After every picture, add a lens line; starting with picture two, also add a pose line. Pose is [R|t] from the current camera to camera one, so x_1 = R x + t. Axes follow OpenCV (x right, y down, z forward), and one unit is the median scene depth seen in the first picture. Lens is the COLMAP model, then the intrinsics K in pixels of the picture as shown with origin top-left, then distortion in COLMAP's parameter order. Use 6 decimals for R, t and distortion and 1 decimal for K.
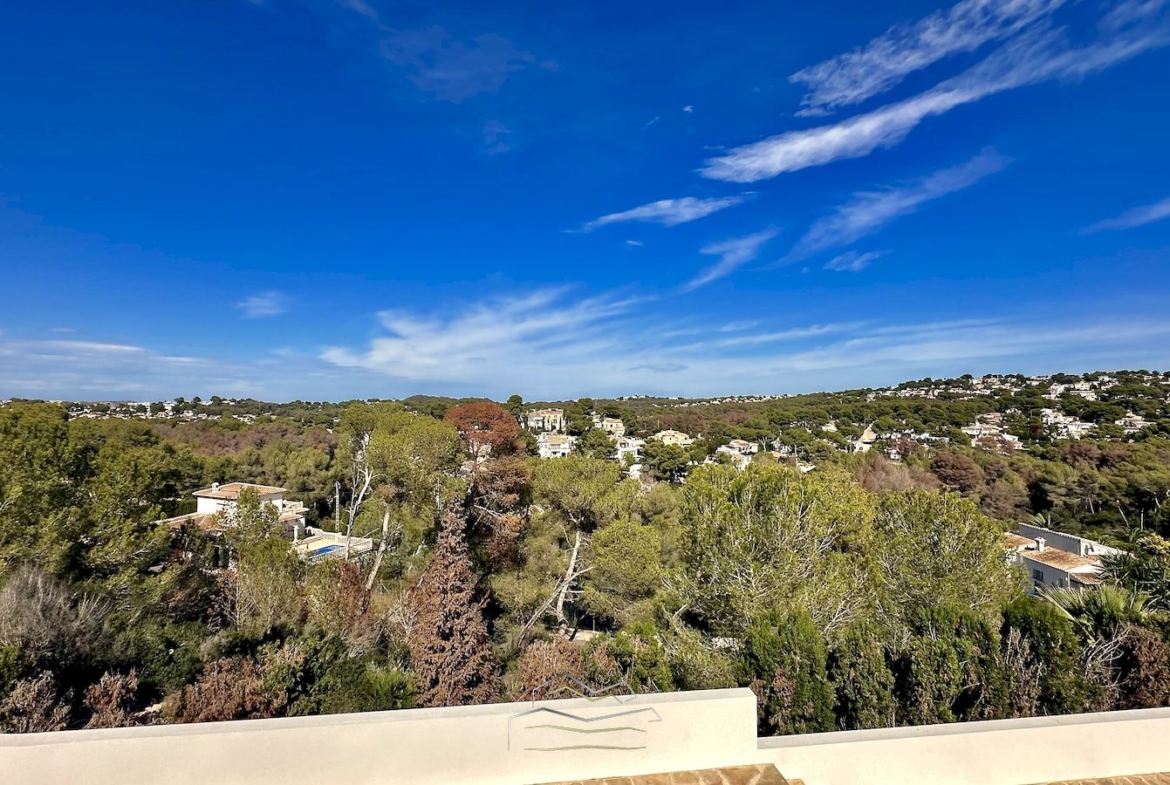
lens RADIAL K [[553.8, 0, 583.6], [0, 553.8, 391.6], [0, 0, 1]] dist [-0.001373, 0.001105]
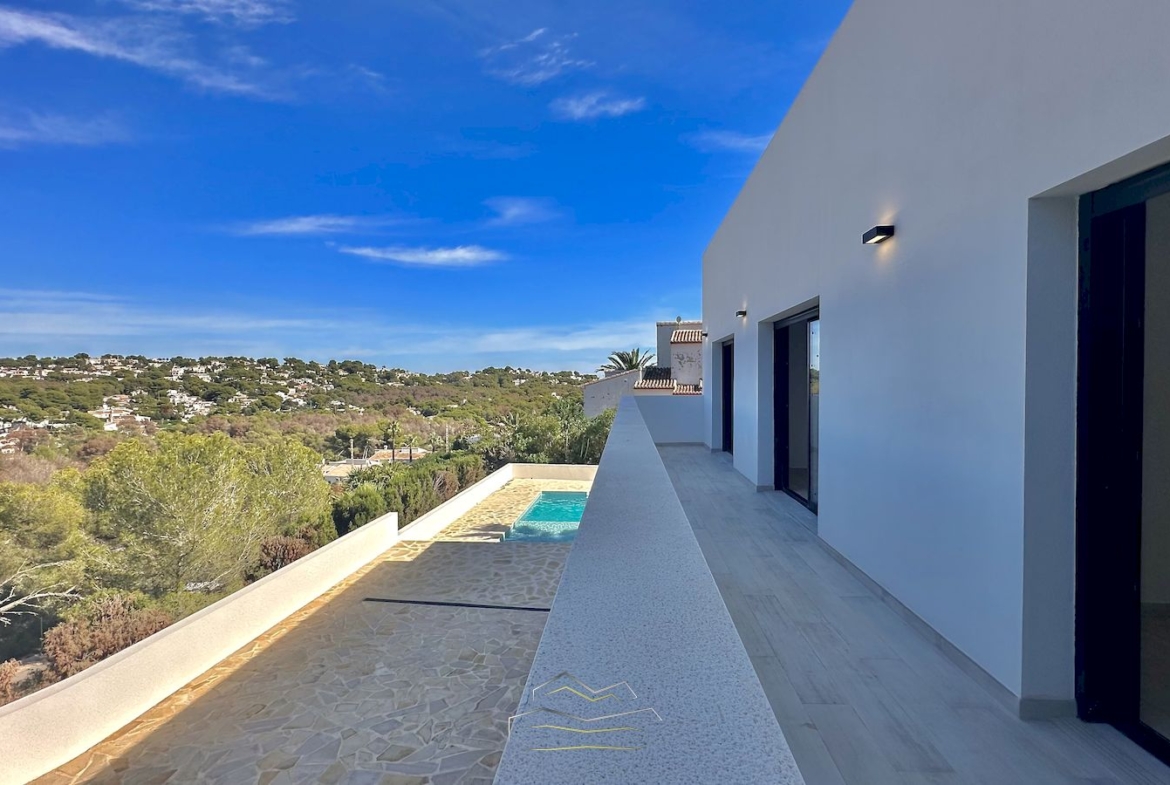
lens RADIAL K [[553.8, 0, 593.7], [0, 553.8, 391.9], [0, 0, 1]] dist [-0.001373, 0.001105]
pose [[0.207146, -0.018566, 0.978134, -0.228665], [-0.013518, 0.999670, 0.021837, 0.008085], [-0.978217, -0.017746, 0.206826, -0.018114]]
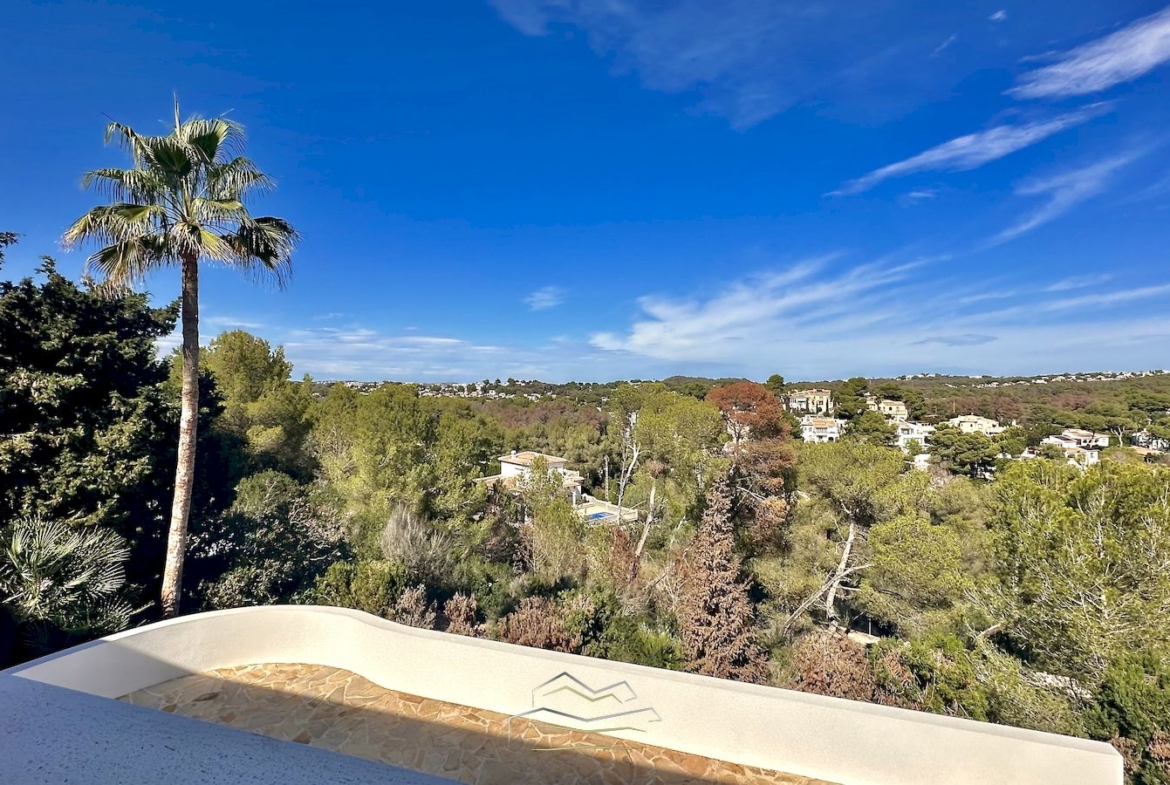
lens RADIAL K [[553.8, 0, 583.2], [0, 553.8, 390.5], [0, 0, 1]] dist [-0.001373, 0.001105]
pose [[0.899350, 0.002032, -0.437225, -0.003874], [0.012533, 0.999459, 0.030424, -0.000044], [0.437050, -0.032841, 0.898838, -0.002263]]
